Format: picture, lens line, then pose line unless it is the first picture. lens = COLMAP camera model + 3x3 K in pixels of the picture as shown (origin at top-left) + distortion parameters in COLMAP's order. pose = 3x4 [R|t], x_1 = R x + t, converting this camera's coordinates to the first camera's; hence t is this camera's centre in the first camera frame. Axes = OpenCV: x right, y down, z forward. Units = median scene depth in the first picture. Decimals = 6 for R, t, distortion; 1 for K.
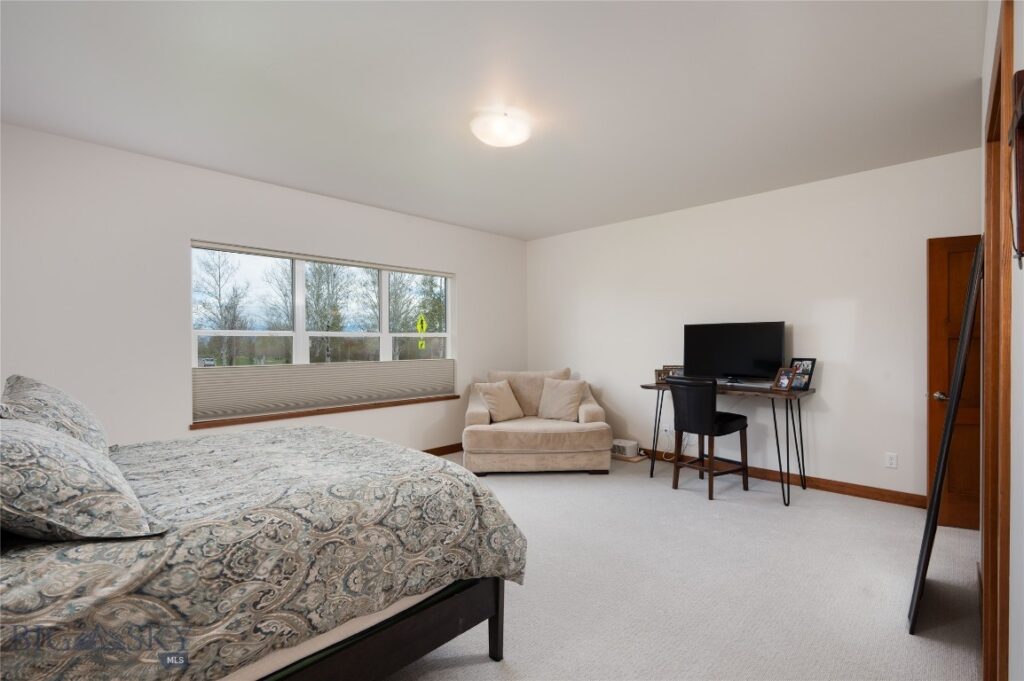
lens RADIAL K [[473.5, 0, 512.0], [0, 473.5, 340.5], [0, 0, 1]] dist [0.000100, 0.000004]
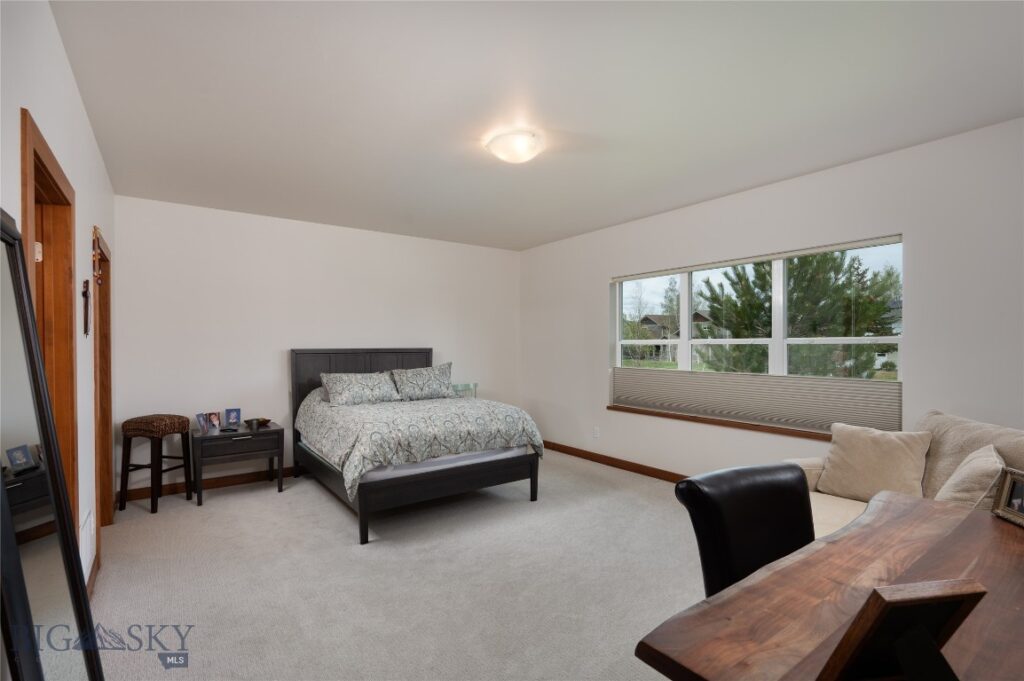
lens RADIAL K [[473.5, 0, 512.0], [0, 473.5, 340.5], [0, 0, 1]] dist [0.000100, 0.000004]
pose [[-0.179505, -0.008739, -0.983718, 0.669302], [-0.001664, 0.999962, -0.008580, -0.006802], [0.983756, 0.000097, -0.179513, 0.806405]]
